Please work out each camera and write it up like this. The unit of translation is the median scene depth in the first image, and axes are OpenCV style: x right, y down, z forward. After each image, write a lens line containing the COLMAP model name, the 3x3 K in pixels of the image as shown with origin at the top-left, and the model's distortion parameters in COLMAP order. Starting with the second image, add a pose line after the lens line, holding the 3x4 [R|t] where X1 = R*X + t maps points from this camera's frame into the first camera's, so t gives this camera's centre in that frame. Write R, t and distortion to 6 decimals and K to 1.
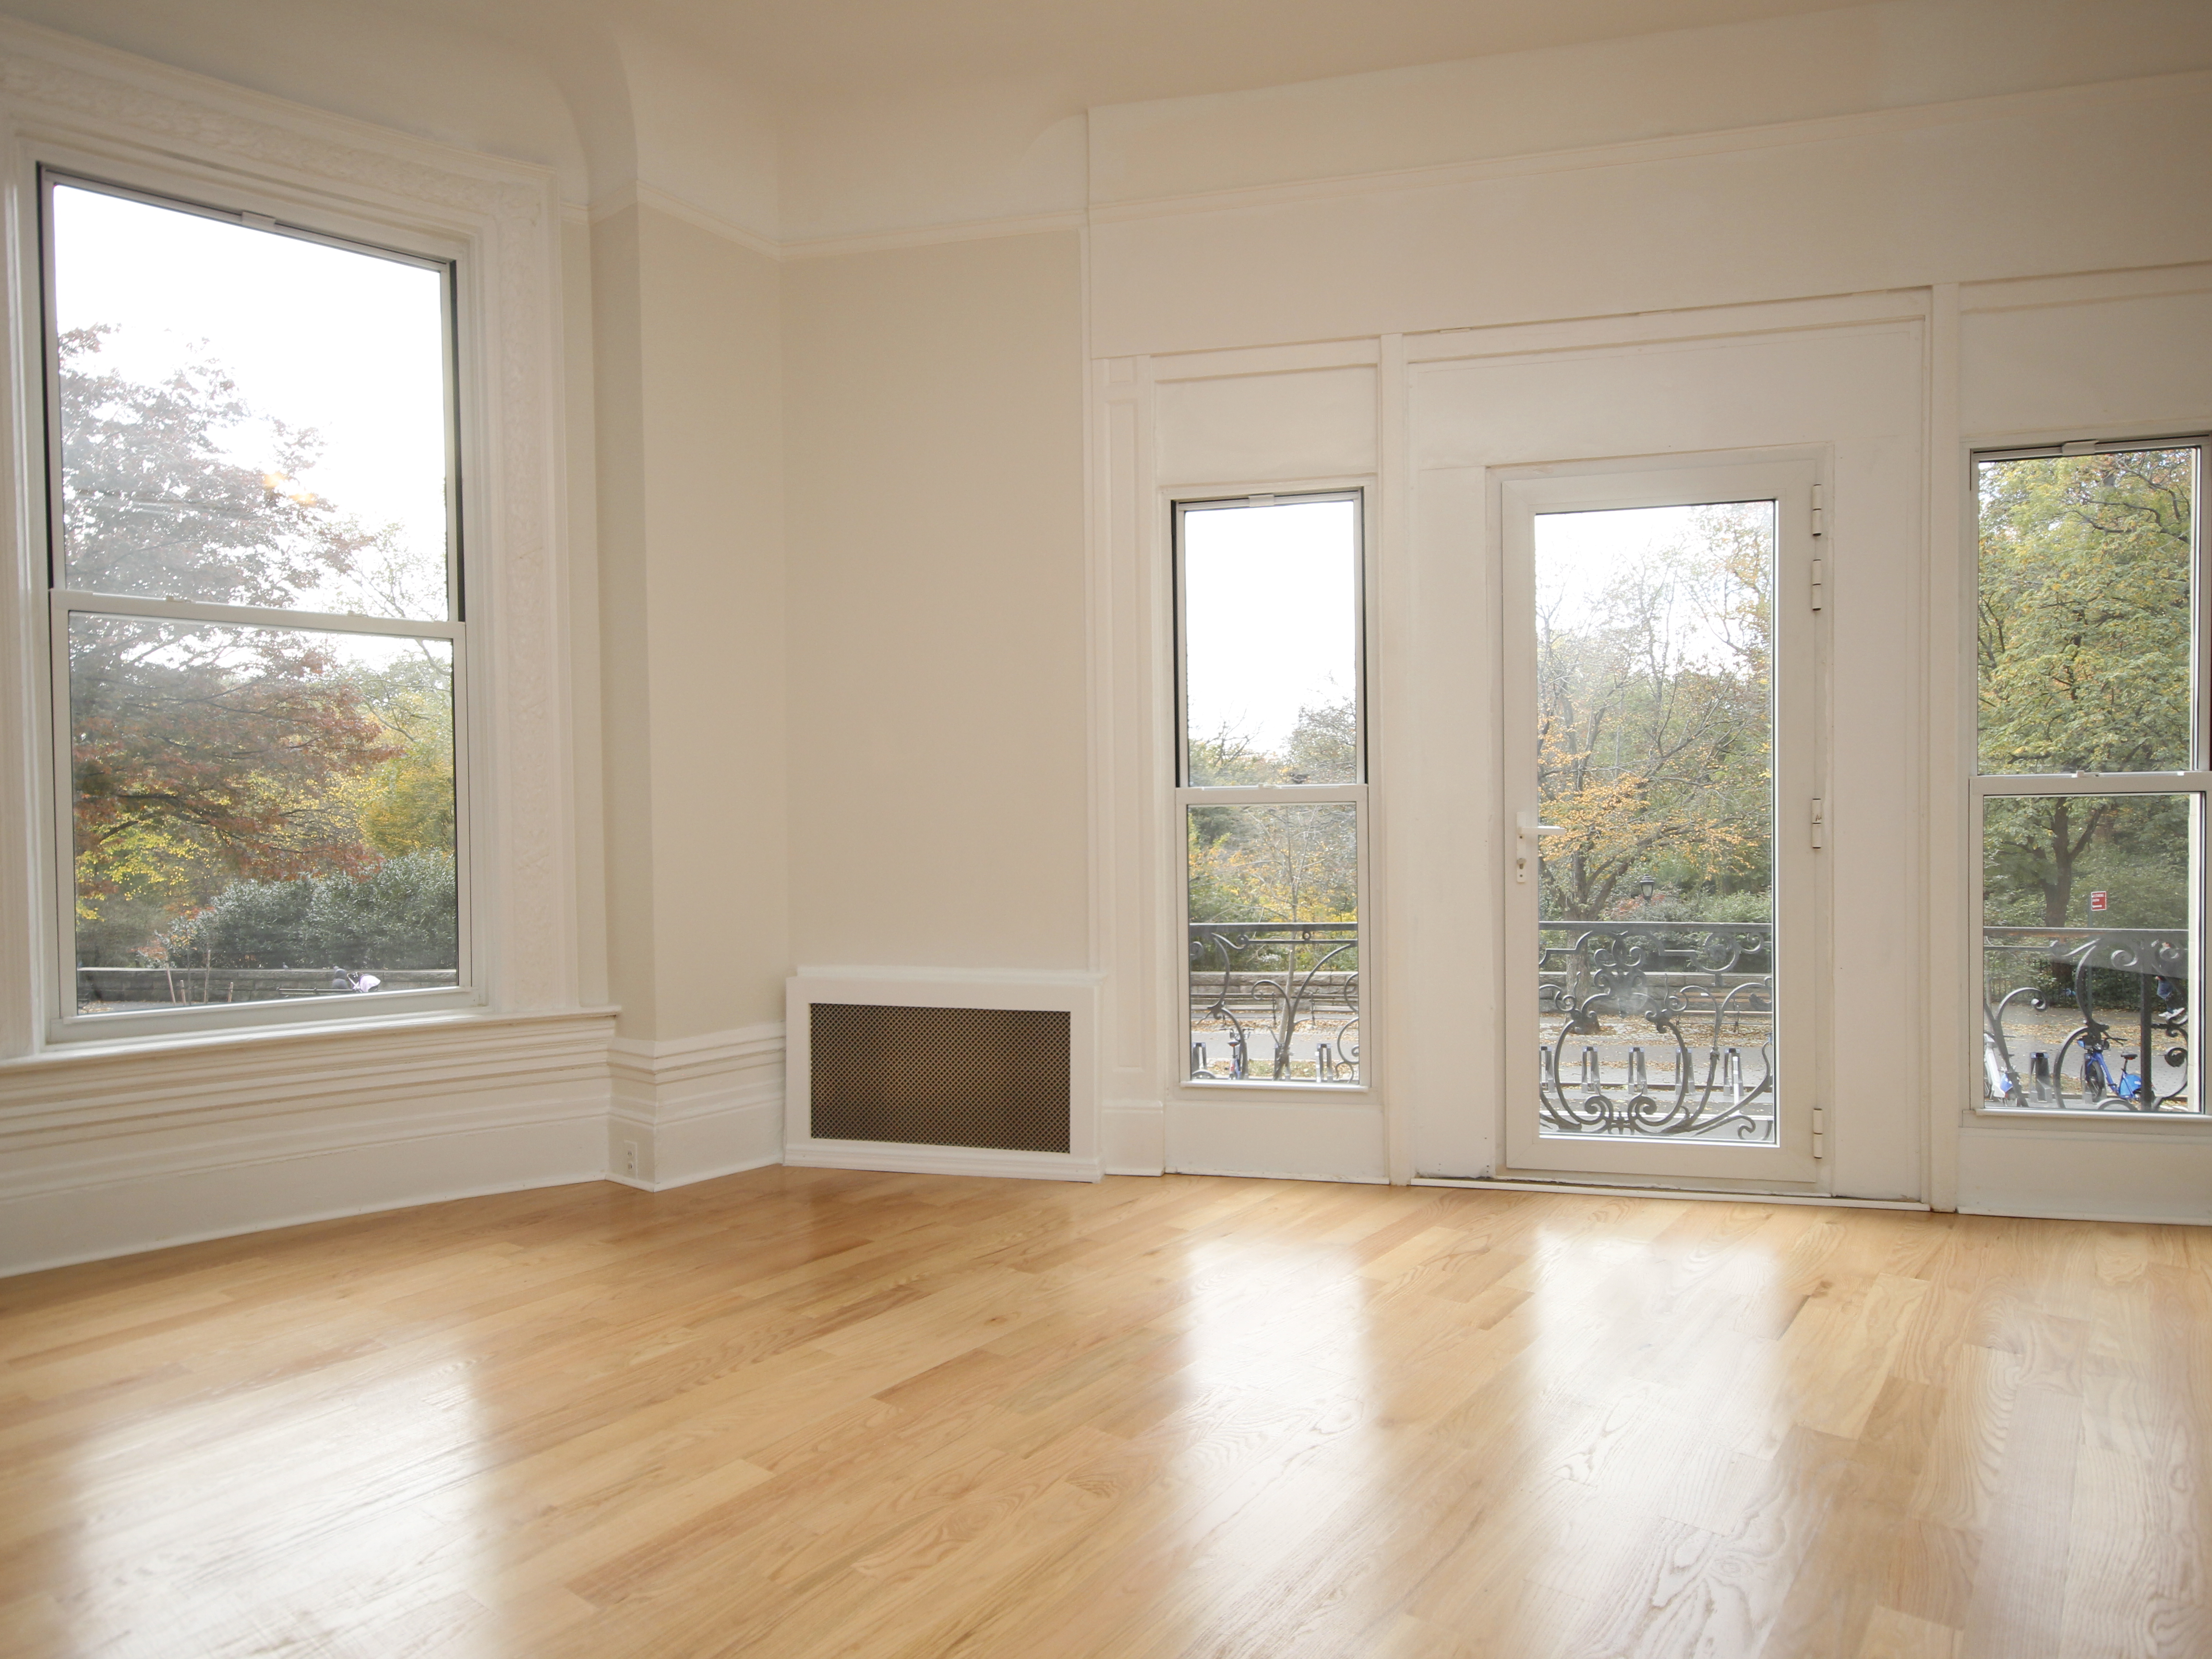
lens RADIAL K [[1358.6, 0, 1094.3], [0, 1358.6, 838.5], [0, 0, 1]] dist [-0.000046, 0.007543]
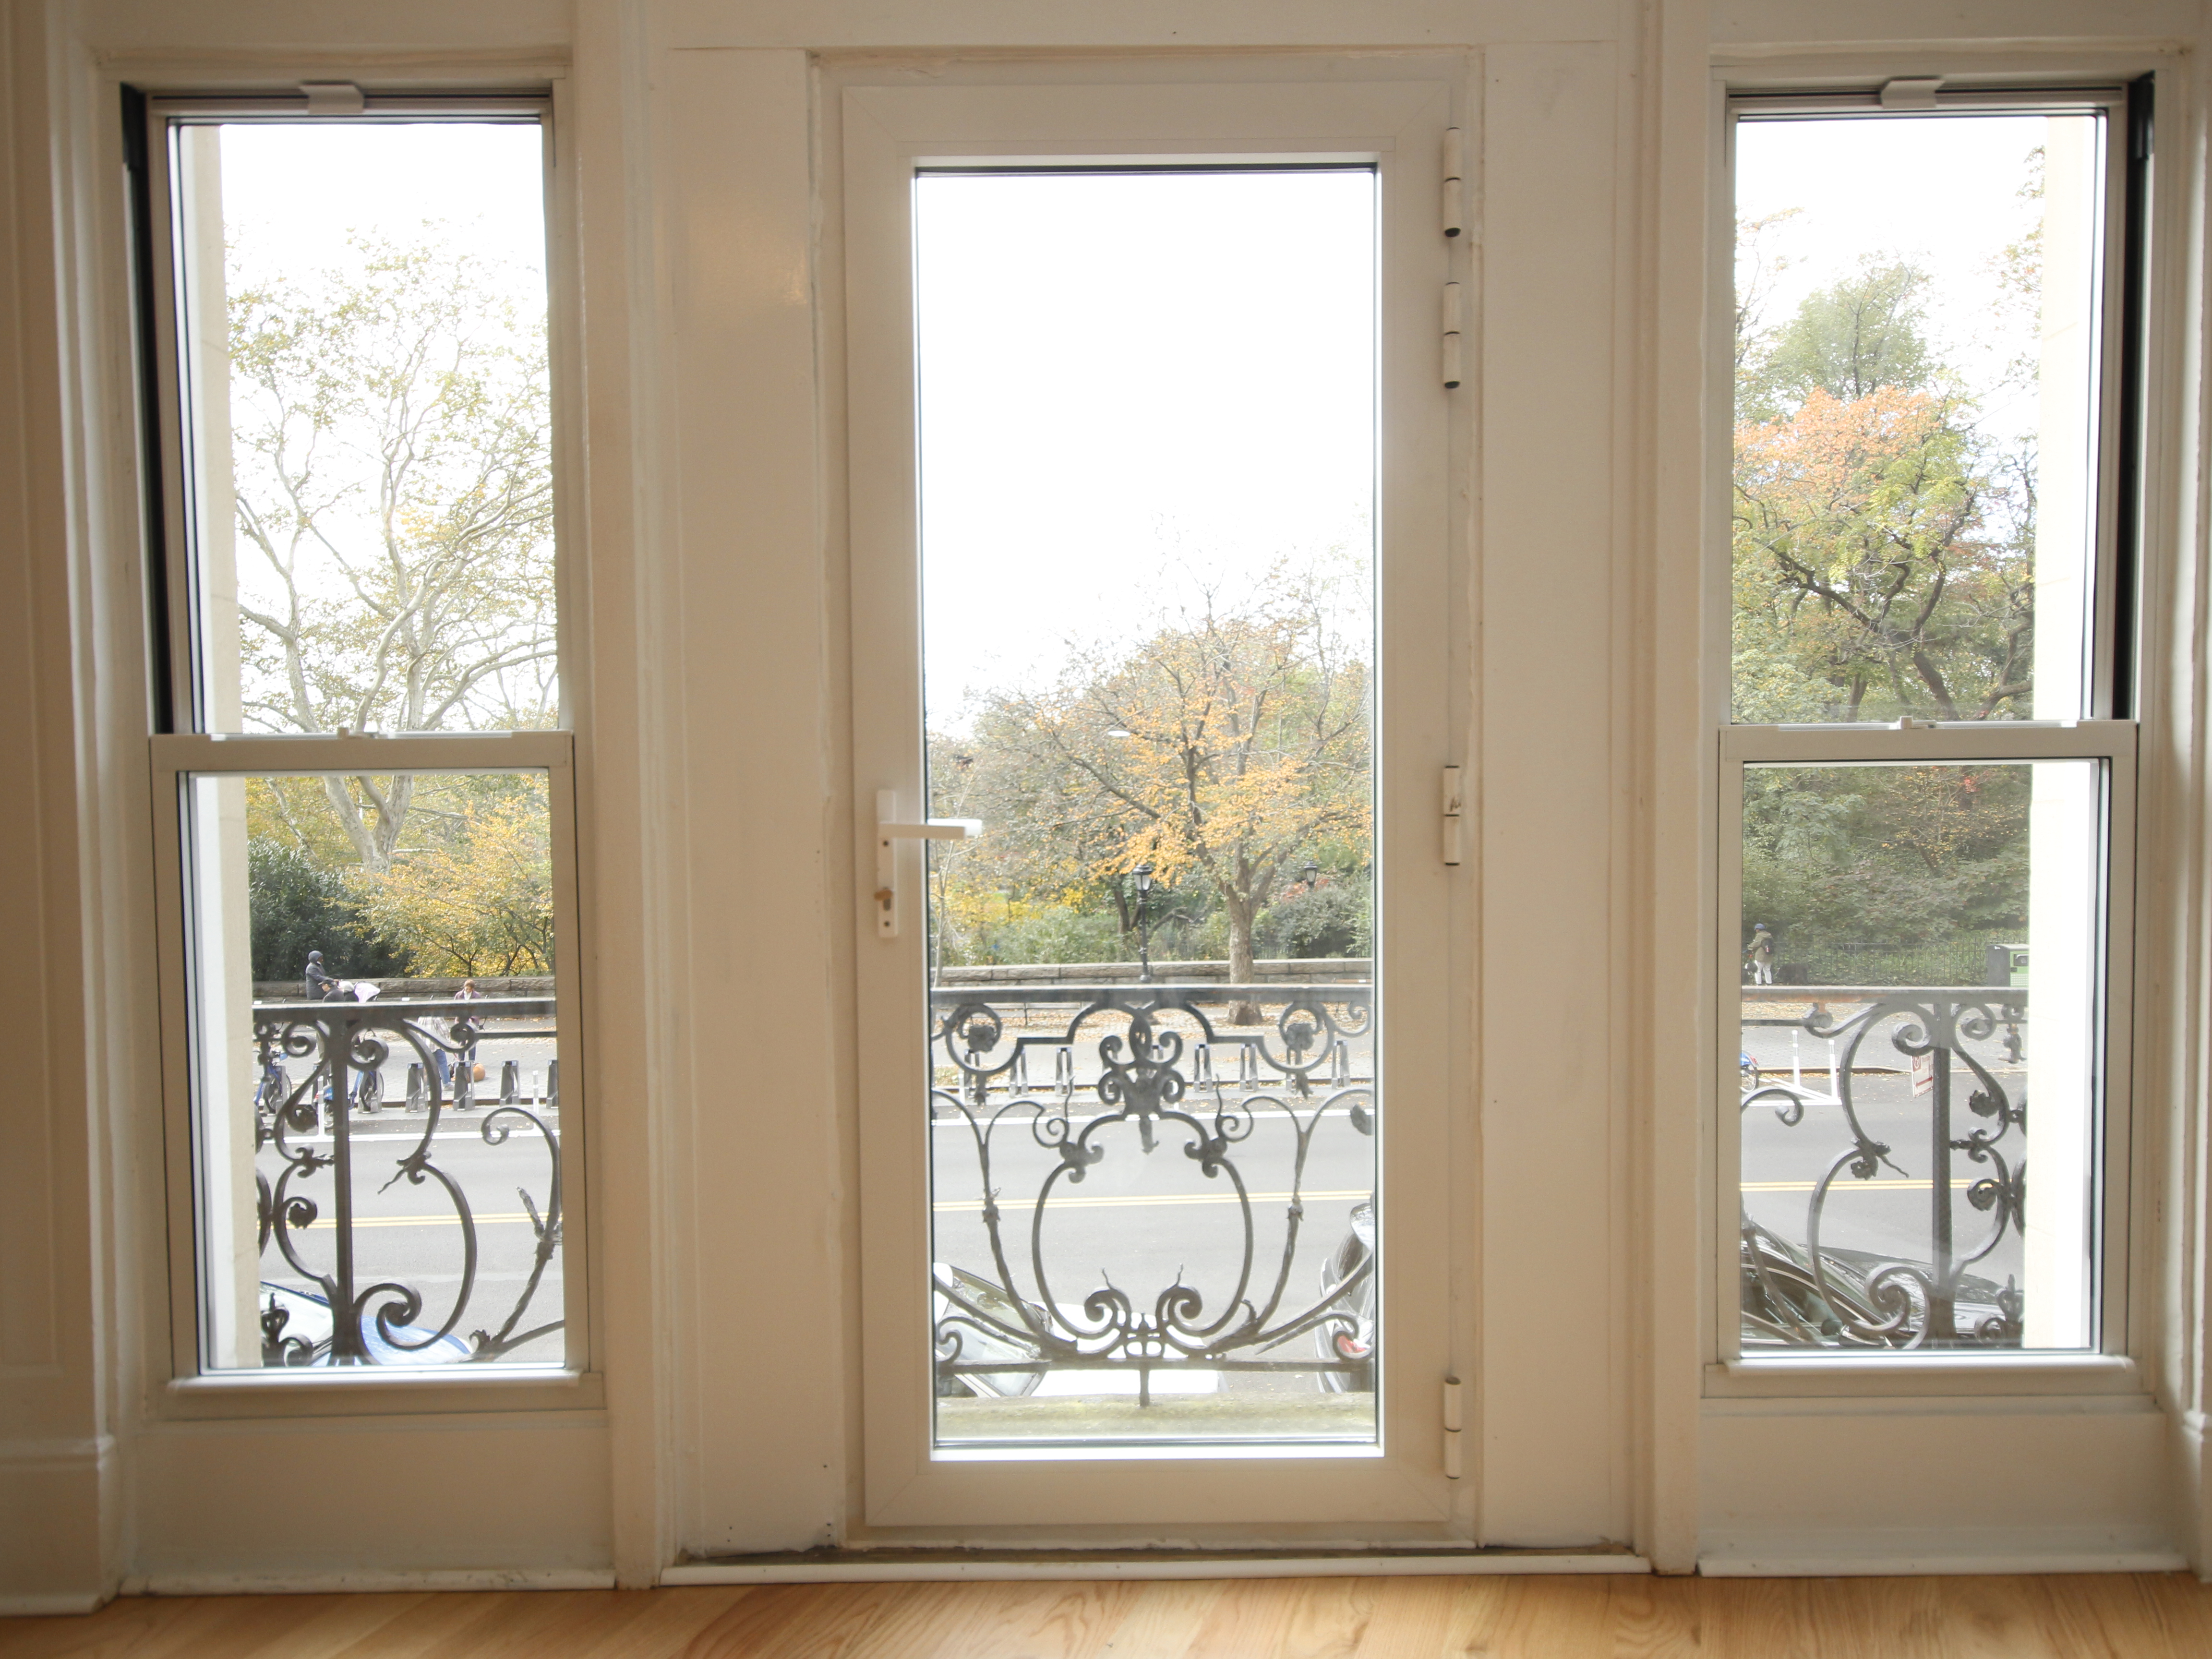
lens RADIAL K [[1308.4, 0, 1114.7], [0, 1308.4, 831.2], [0, 0, 1]] dist [0.000875, -0.000038]
pose [[0.974563, -0.002247, 0.224104, 0.255043], [0.000694, 0.999975, 0.007011, -0.007607], [-0.224115, -0.006677, 0.974540, 0.470144]]
